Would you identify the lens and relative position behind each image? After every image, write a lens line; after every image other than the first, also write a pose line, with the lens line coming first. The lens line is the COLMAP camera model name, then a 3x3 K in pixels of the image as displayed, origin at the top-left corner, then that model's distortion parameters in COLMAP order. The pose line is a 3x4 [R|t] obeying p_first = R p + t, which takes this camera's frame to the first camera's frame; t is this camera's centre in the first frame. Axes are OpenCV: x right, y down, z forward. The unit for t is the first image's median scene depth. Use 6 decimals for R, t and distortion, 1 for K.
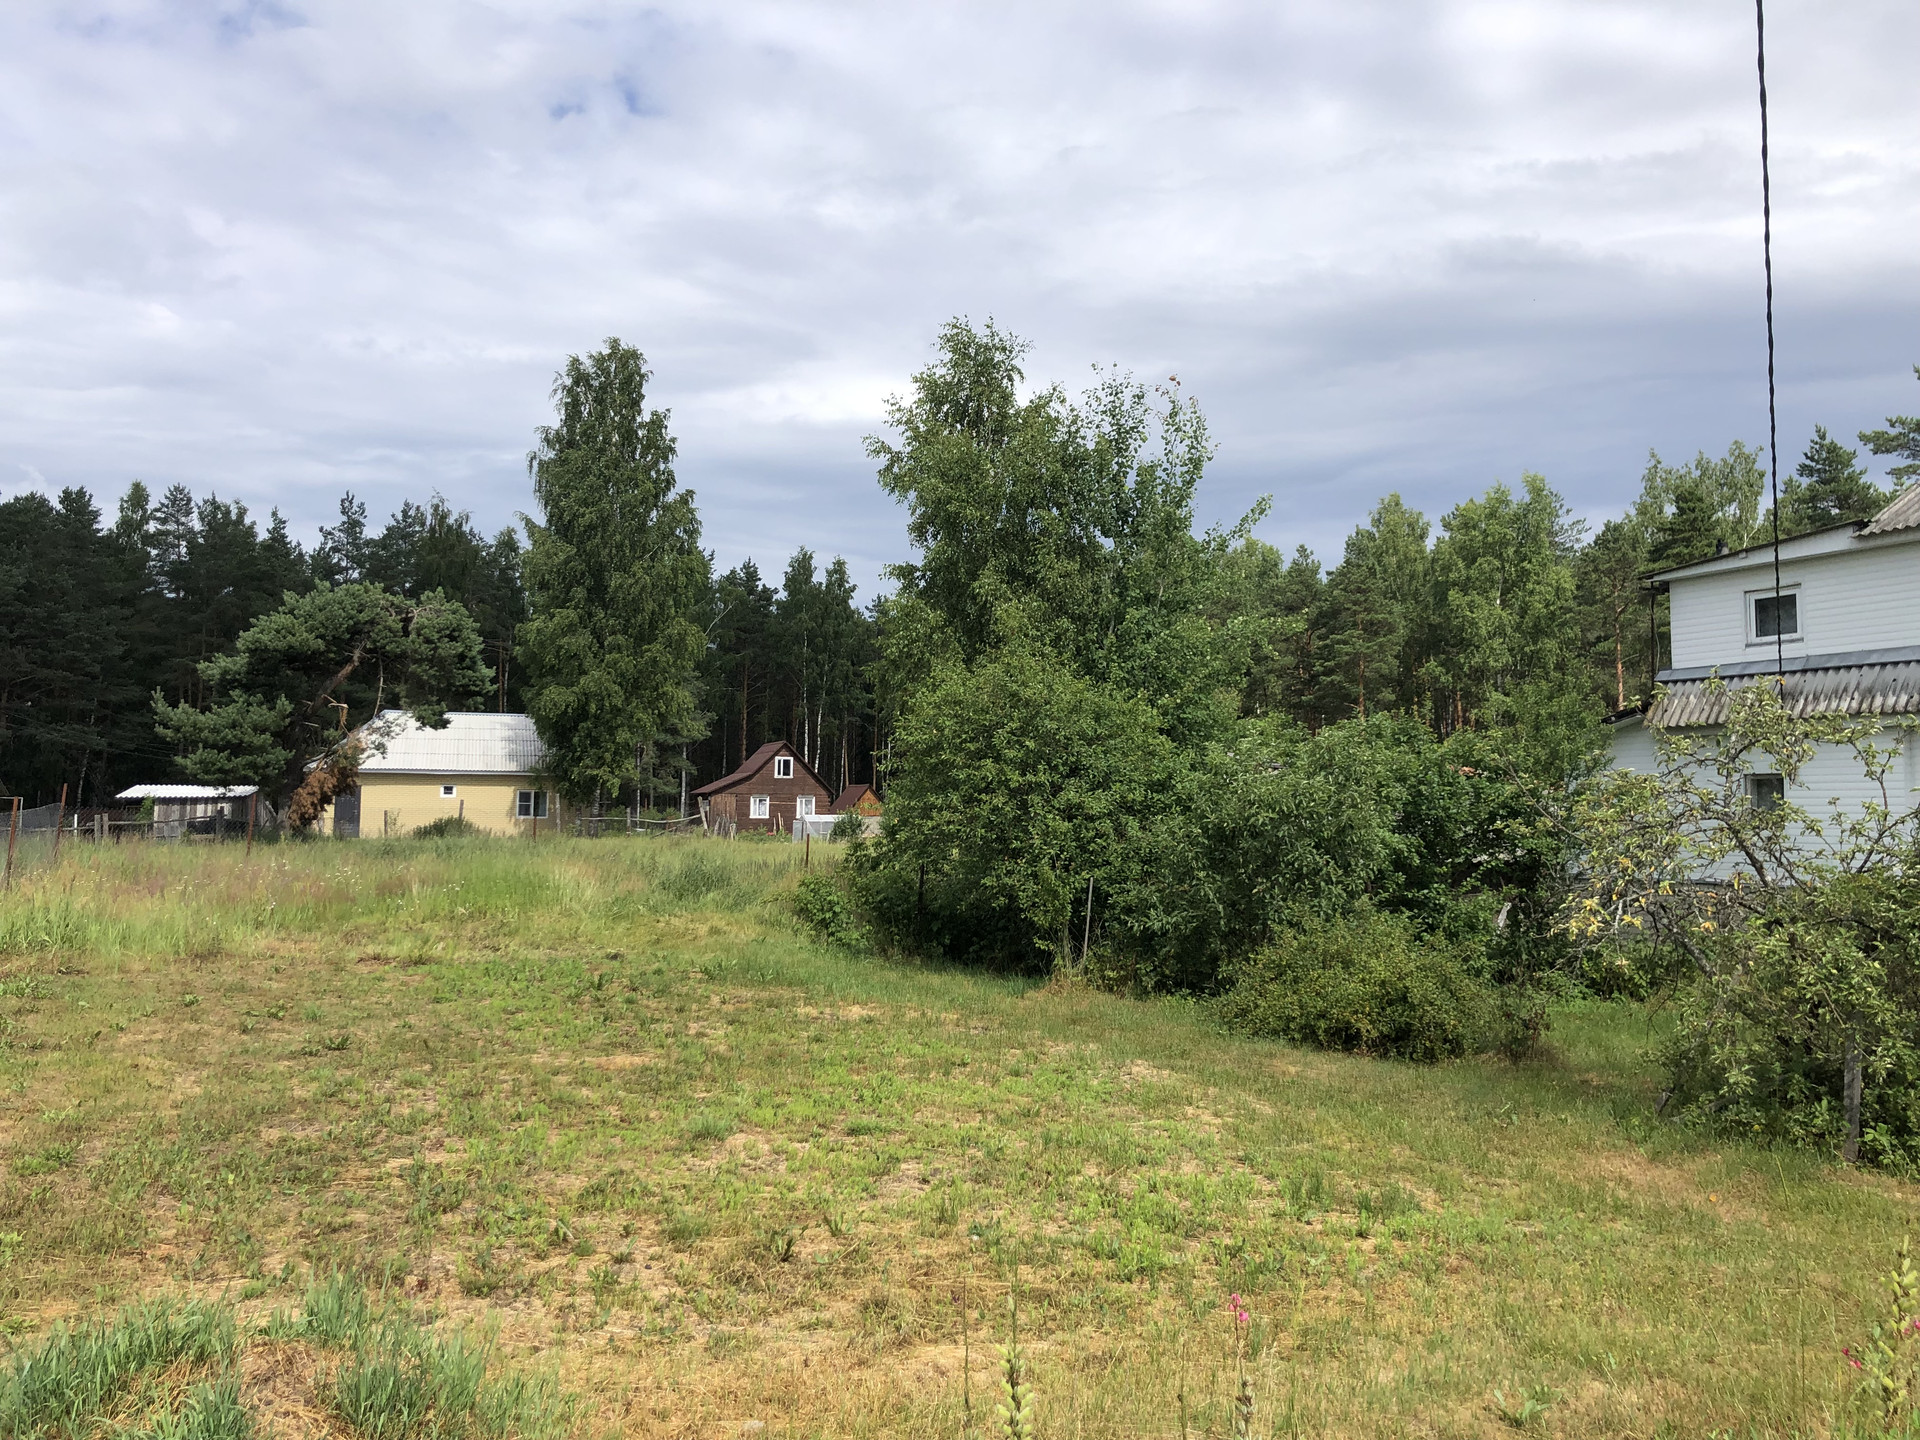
lens RADIAL K [[1562.7, 0, 971.3], [0, 1562.7, 671.9], [0, 0, 1]] dist [0.035817, -0.005276]
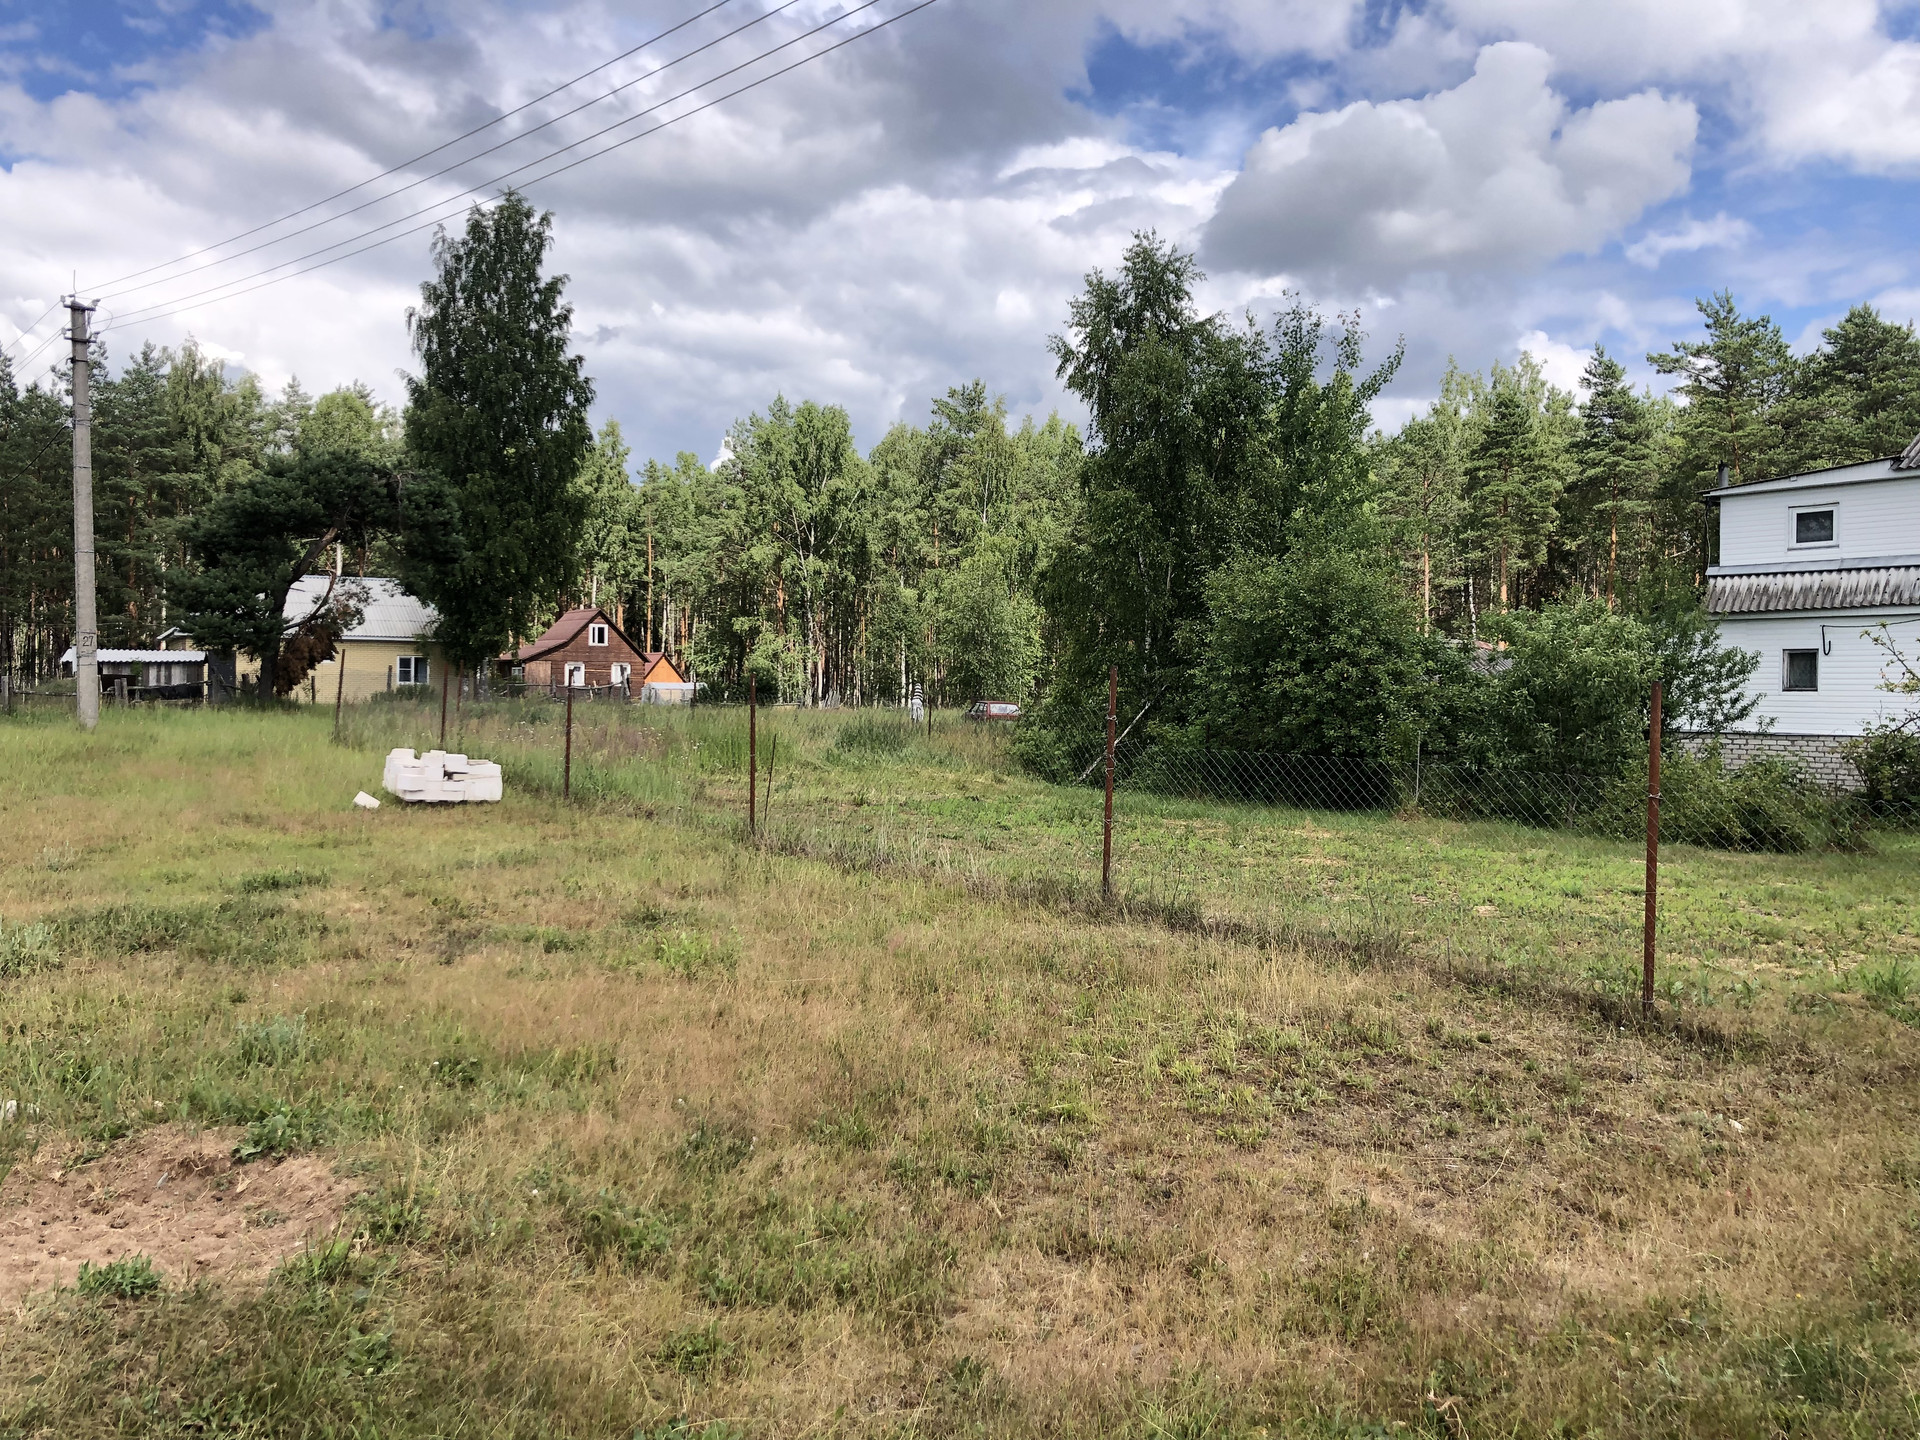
lens RADIAL K [[1559.4, 0, 956.0], [0, 1559.4, 696.5], [0, 0, 1]] dist [0.069216, -0.093124]
pose [[0.976803, -0.001446, 0.214137, -0.167143], [-0.020100, 0.994943, 0.098407, -0.003865], [-0.213196, -0.100428, 0.971834, -0.042505]]
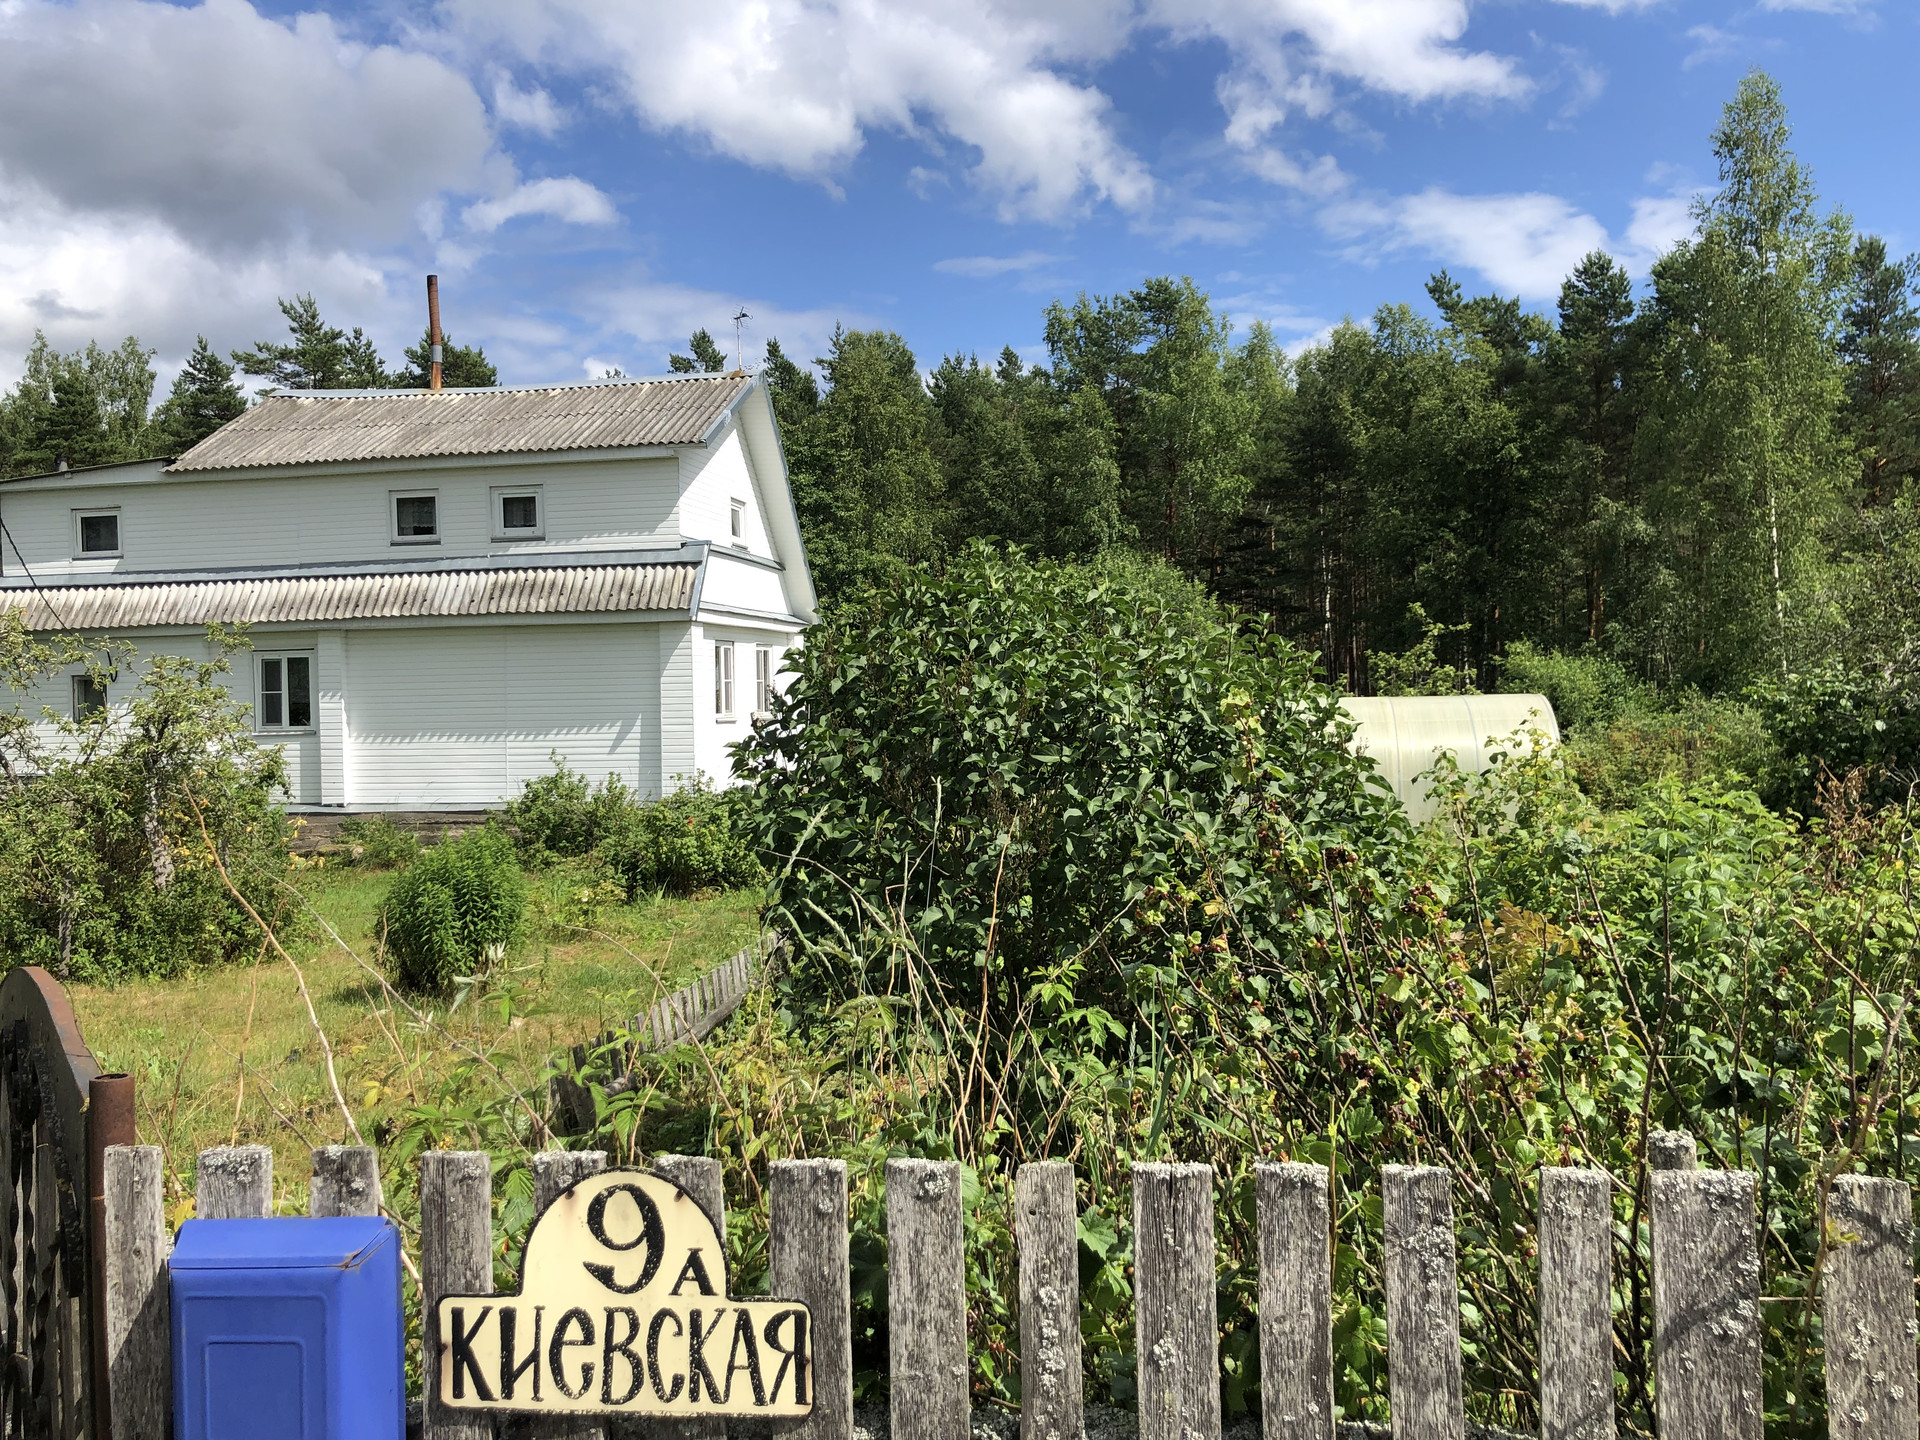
lens RADIAL K [[1568.8, 0, 970.7], [0, 1568.8, 704.4], [0, 0, 1]] dist [0.040884, -0.046640]
pose [[0.600242, -0.028218, 0.799320, -0.007685], [-0.045816, 0.996523, 0.069584, -0.007851], [-0.798505, -0.078389, 0.596863, -0.065480]]
